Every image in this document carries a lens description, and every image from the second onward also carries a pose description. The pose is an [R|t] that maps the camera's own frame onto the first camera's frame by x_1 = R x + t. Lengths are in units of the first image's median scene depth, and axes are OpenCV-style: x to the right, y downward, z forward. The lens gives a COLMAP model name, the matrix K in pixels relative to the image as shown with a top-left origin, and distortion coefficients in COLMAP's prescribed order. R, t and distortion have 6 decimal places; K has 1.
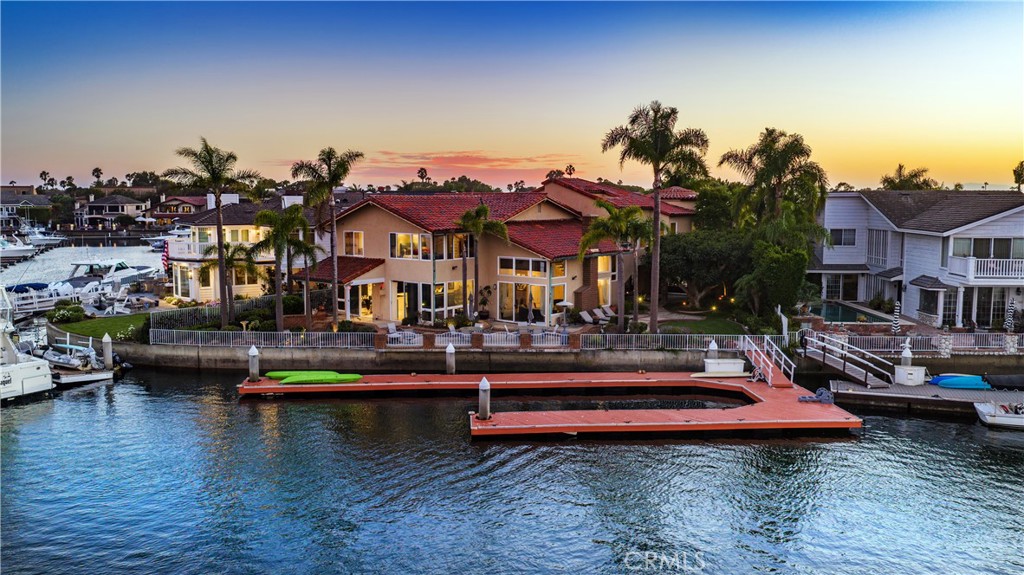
lens RADIAL K [[884.1, 0, 514.8], [0, 884.1, 286.9], [0, 0, 1]] dist [0.016112, -0.003909]
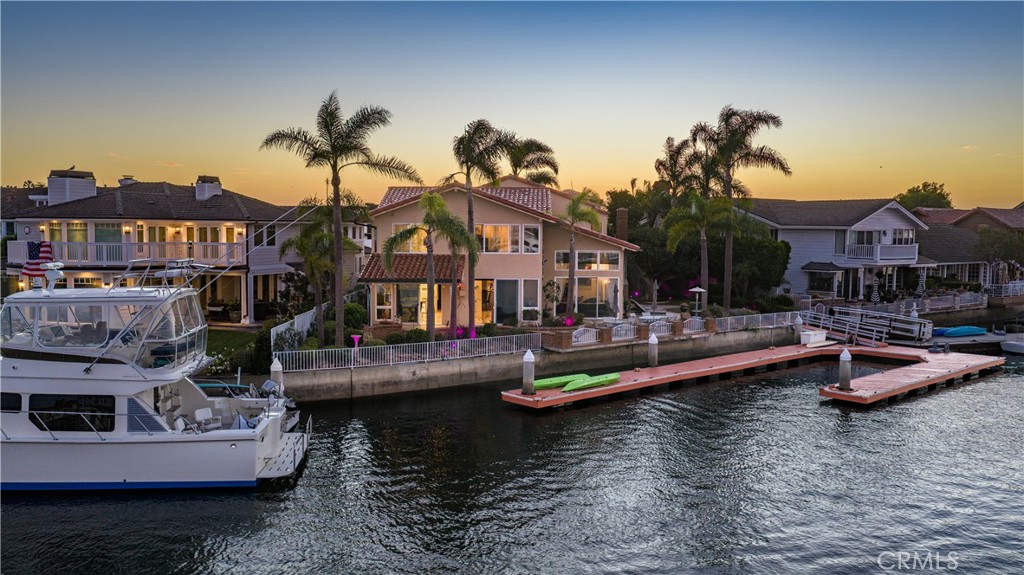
lens RADIAL K [[884.1, 0, 514.7], [0, 884.1, 288.7], [0, 0, 1]] dist [0.016112, -0.003909]
pose [[0.774060, -0.038370, 0.631948, -0.722607], [0.060457, 0.998080, -0.013451, 0.018173], [-0.630219, 0.048618, 0.774894, 0.331009]]
